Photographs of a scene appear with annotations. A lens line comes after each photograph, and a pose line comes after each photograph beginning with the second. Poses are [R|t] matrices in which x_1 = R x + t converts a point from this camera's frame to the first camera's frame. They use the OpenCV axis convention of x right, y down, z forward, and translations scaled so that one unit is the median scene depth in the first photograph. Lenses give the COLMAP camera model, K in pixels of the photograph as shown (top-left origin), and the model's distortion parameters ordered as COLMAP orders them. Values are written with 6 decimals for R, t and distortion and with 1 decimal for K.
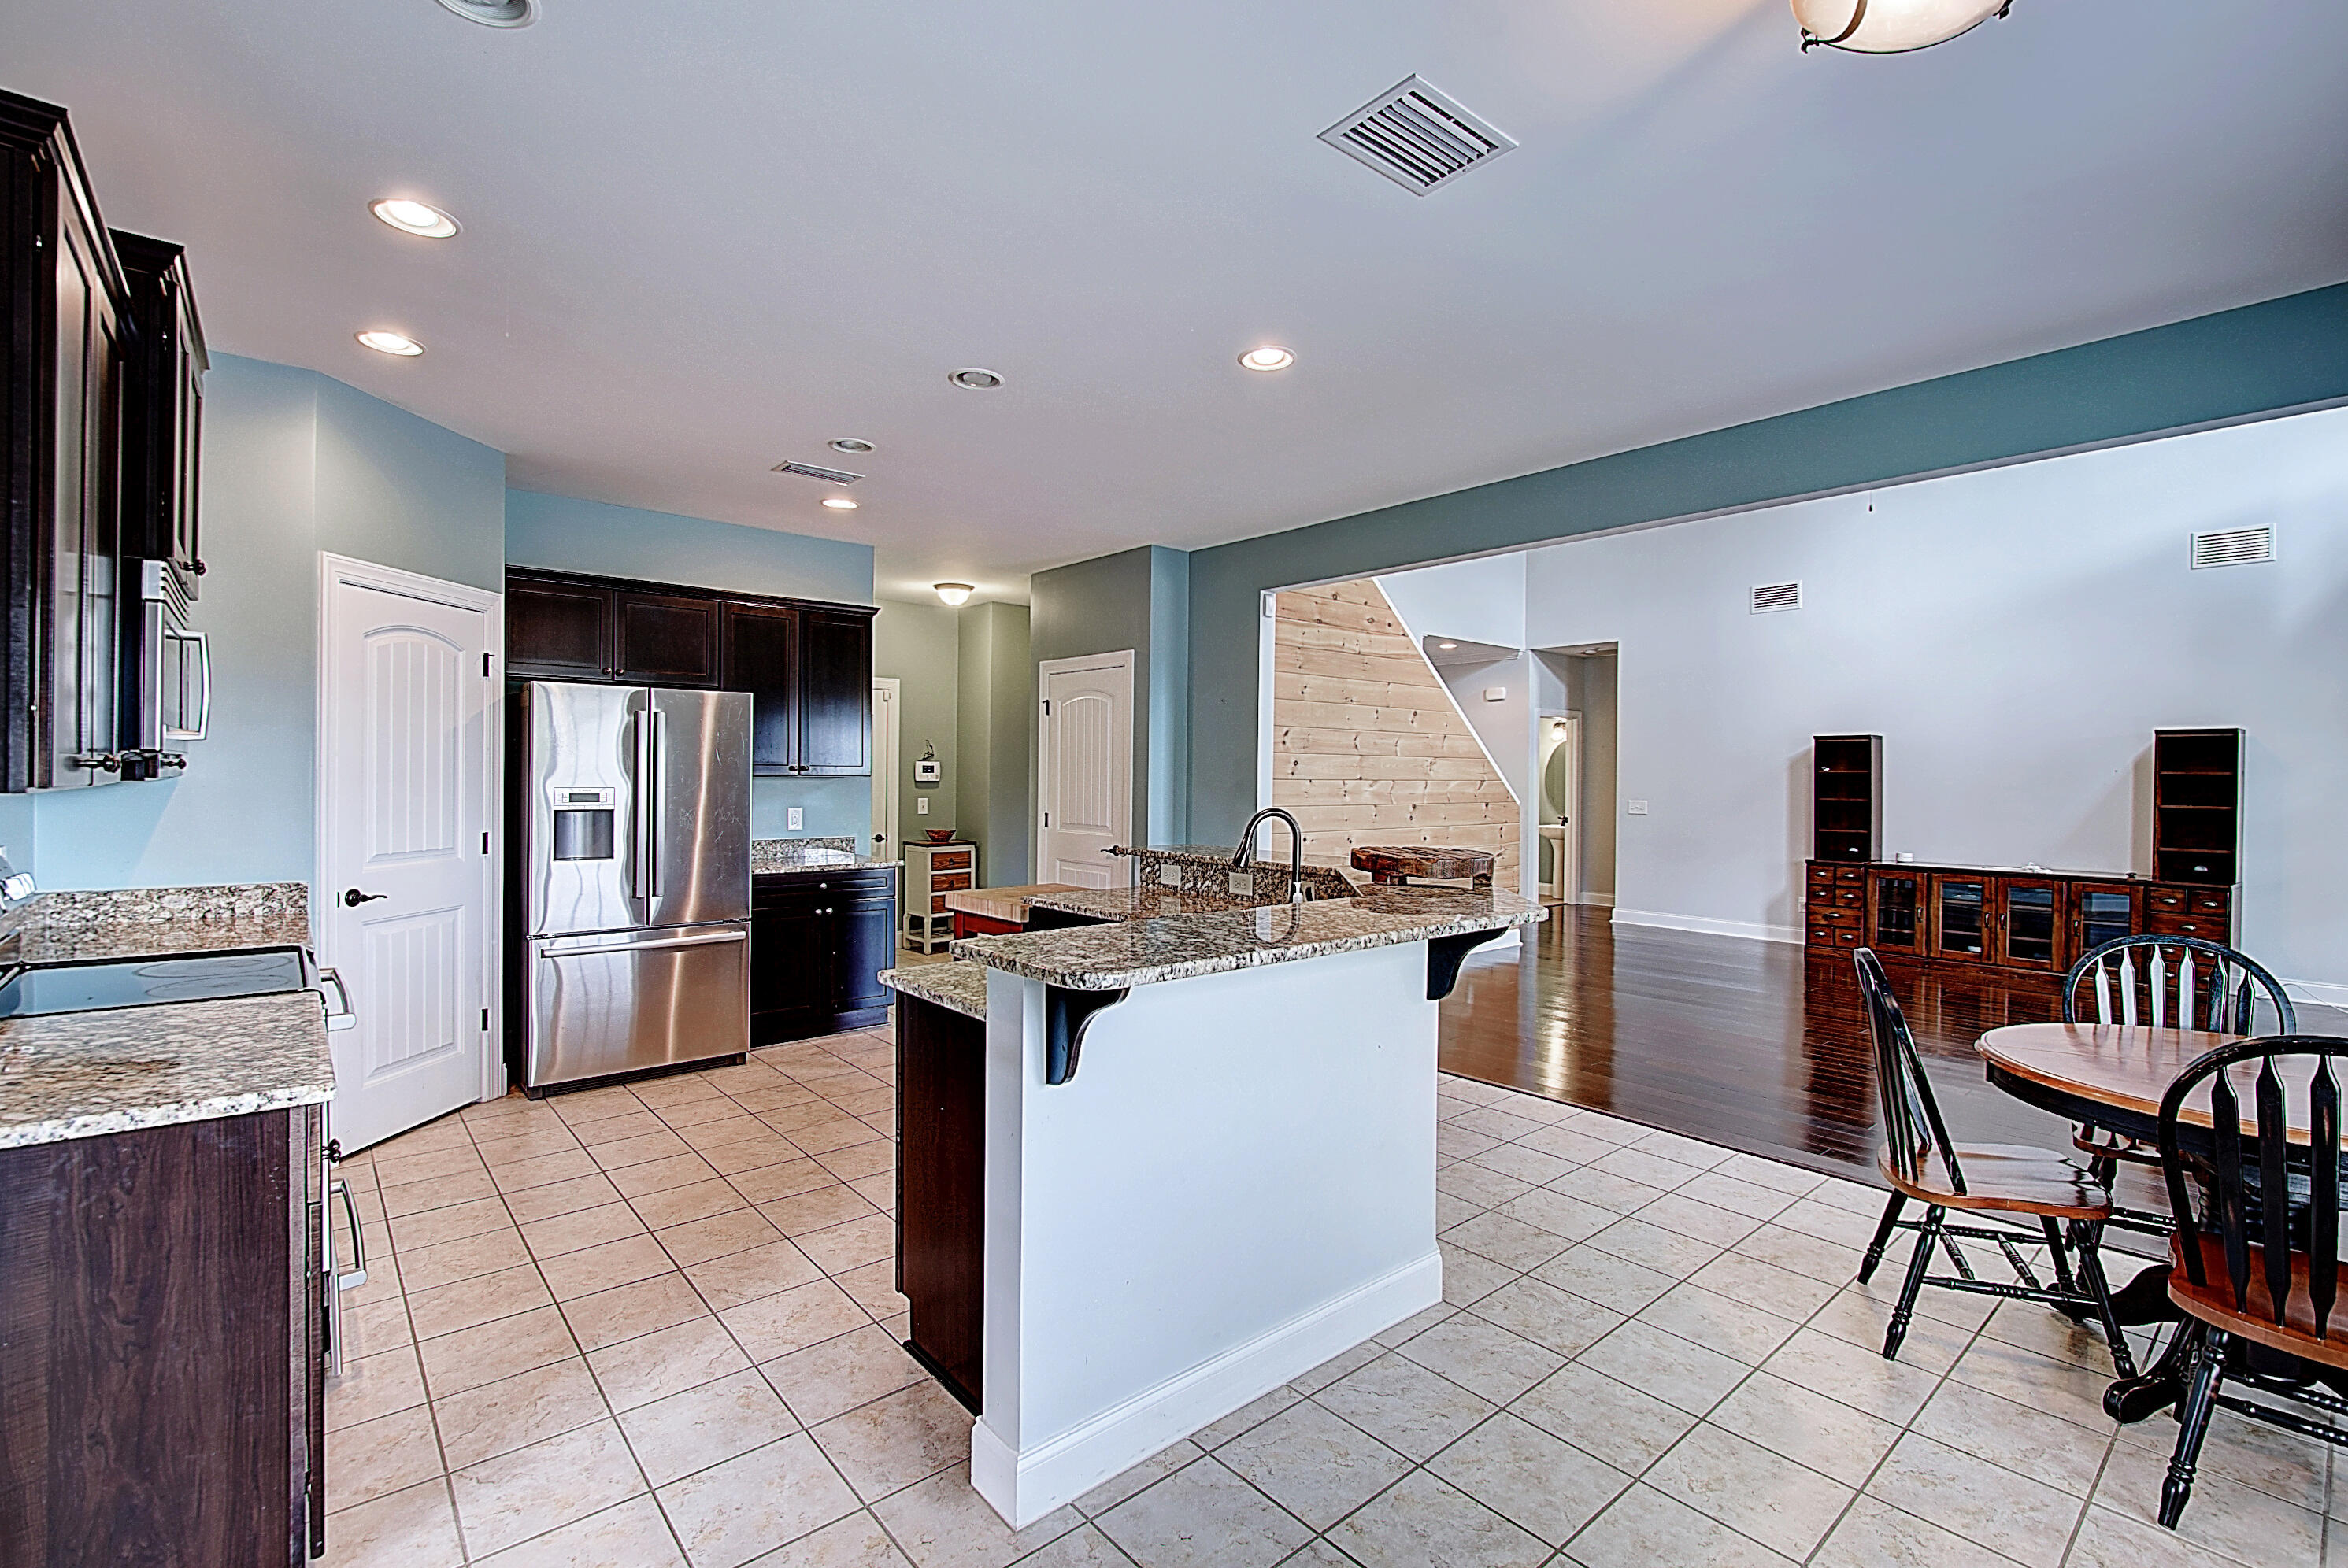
lens RADIAL K [[1044.1, 0, 1175.4], [0, 1044.1, 788.2], [0, 0, 1]] dist [-0.004193, -0.001278]
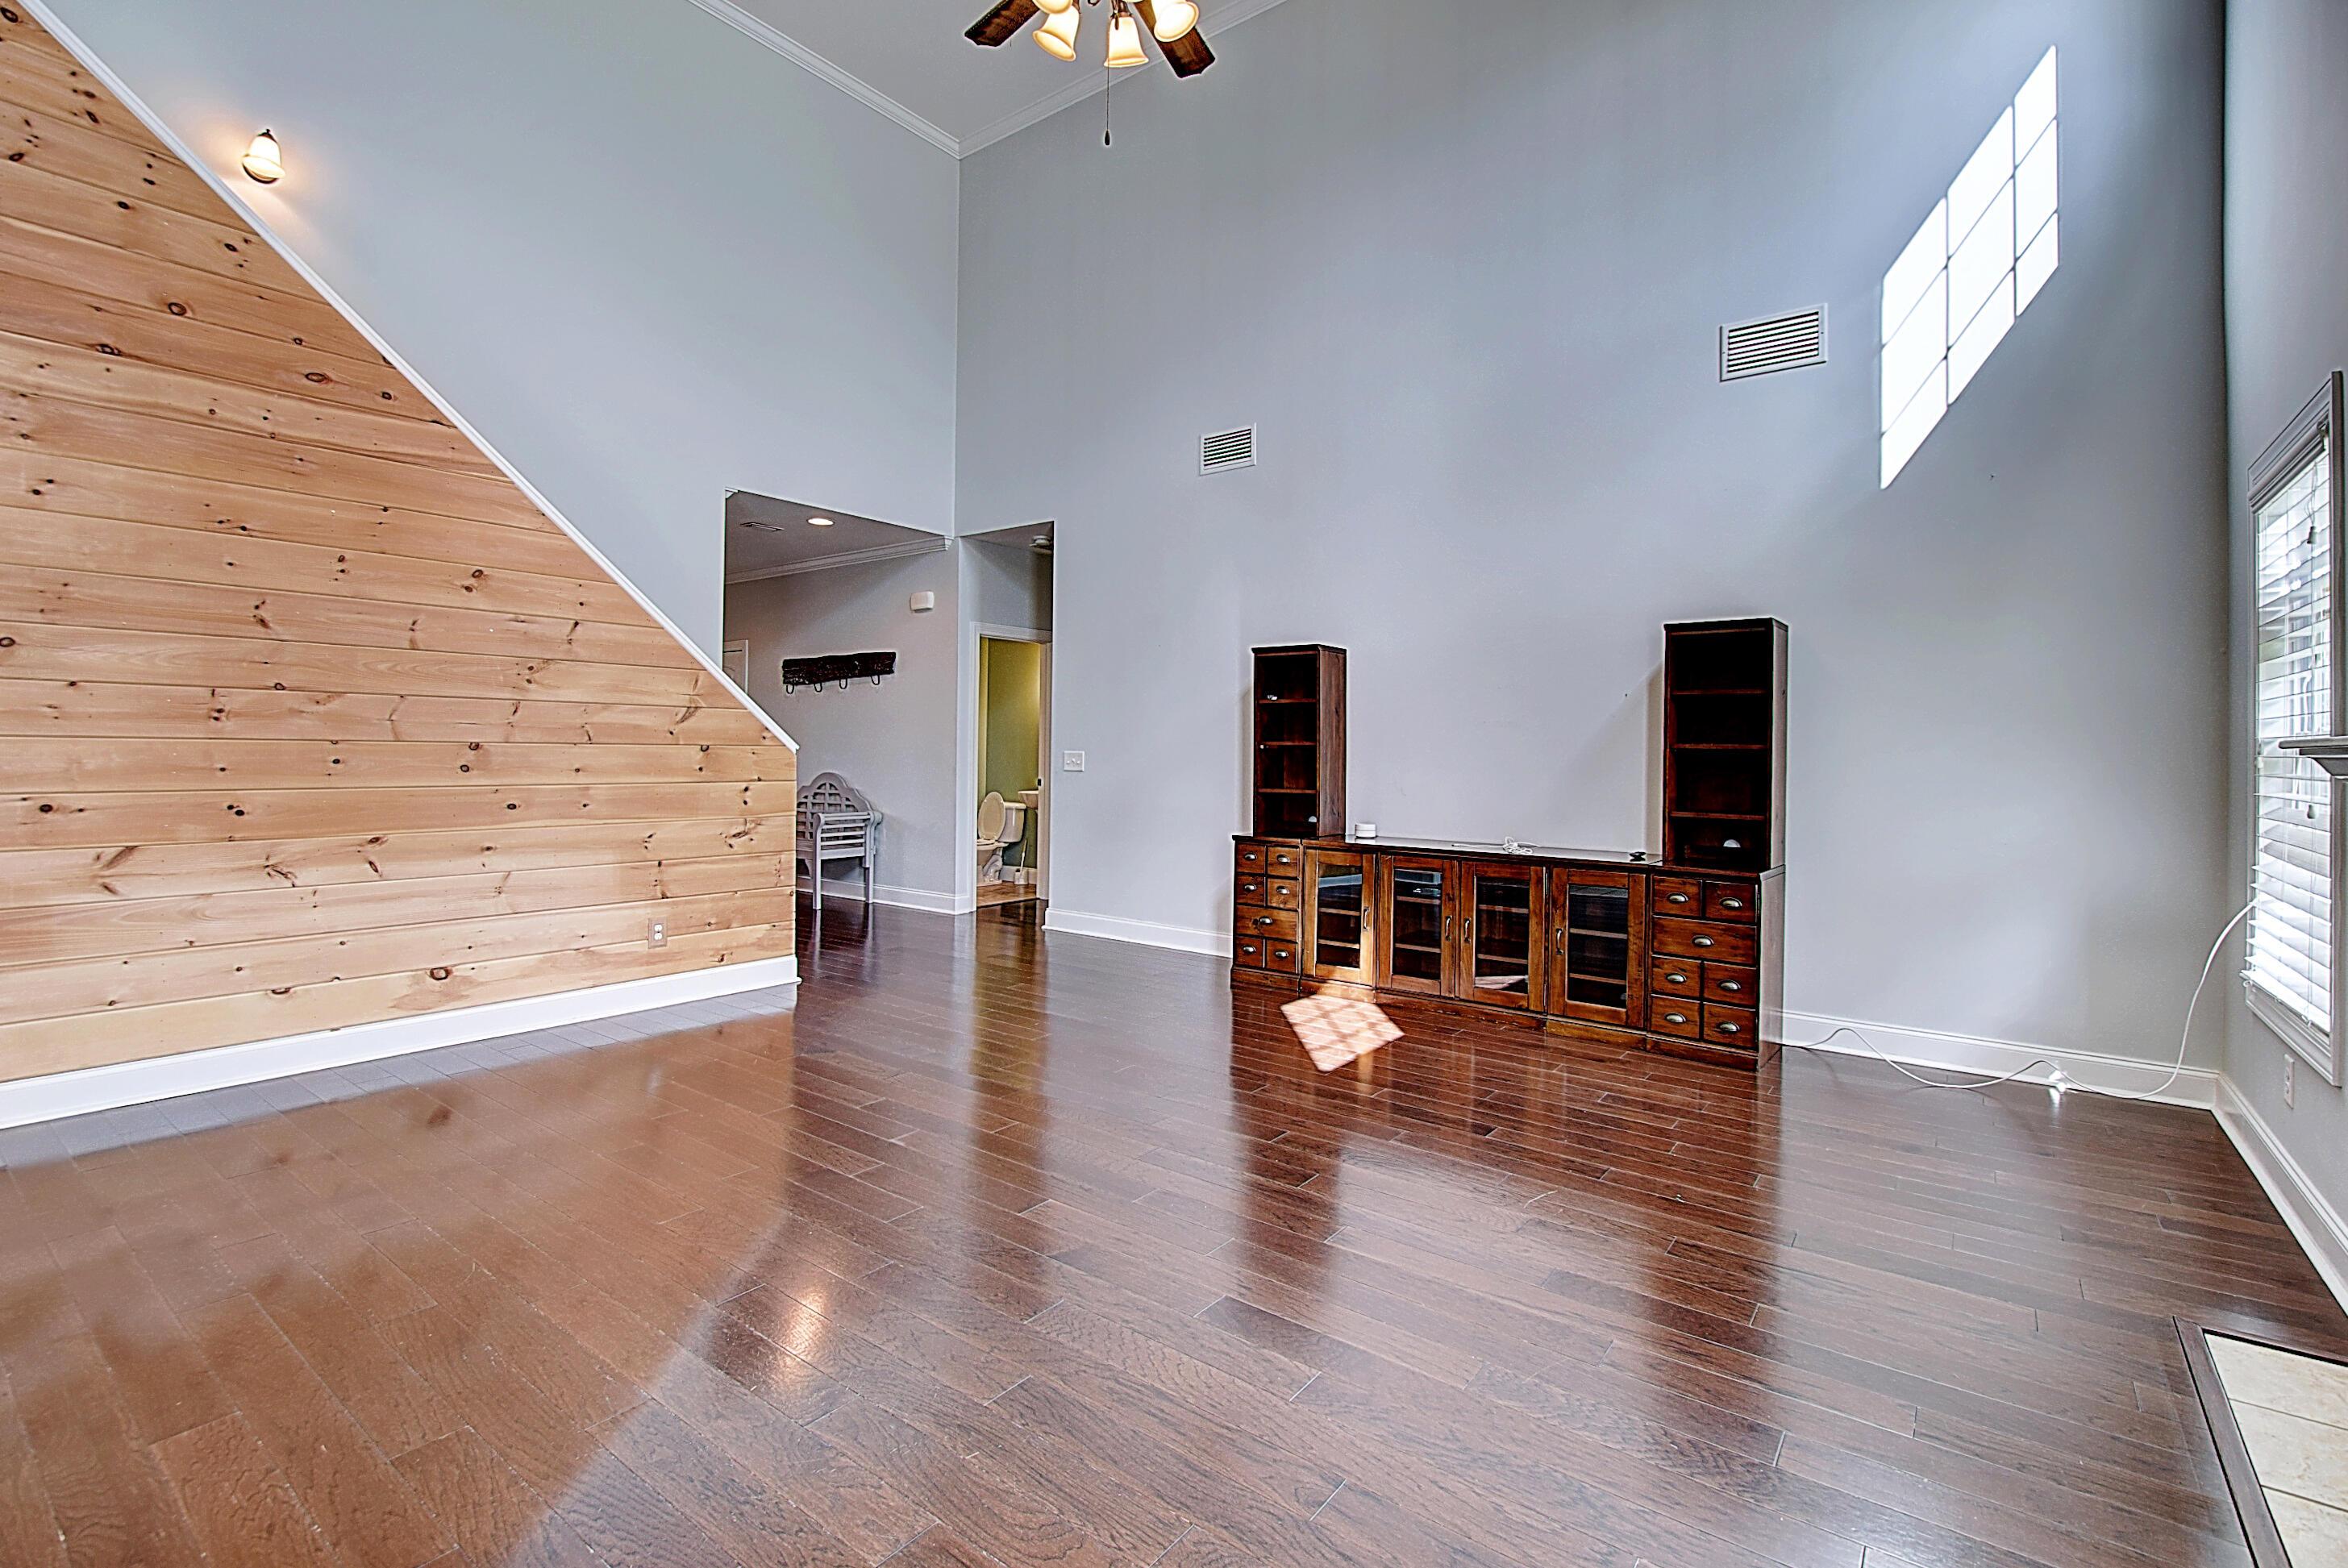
lens RADIAL K [[1044.1, 0, 1172.2], [0, 1044.1, 762.3], [0, 0, 1]] dist [-0.004193, -0.001278]
pose [[0.977751, 0.001491, 0.209764, 0.493564], [-0.001631, 0.999999, 0.000491, 0.025895], [-0.209763, -0.000823, 0.977752, 0.423678]]
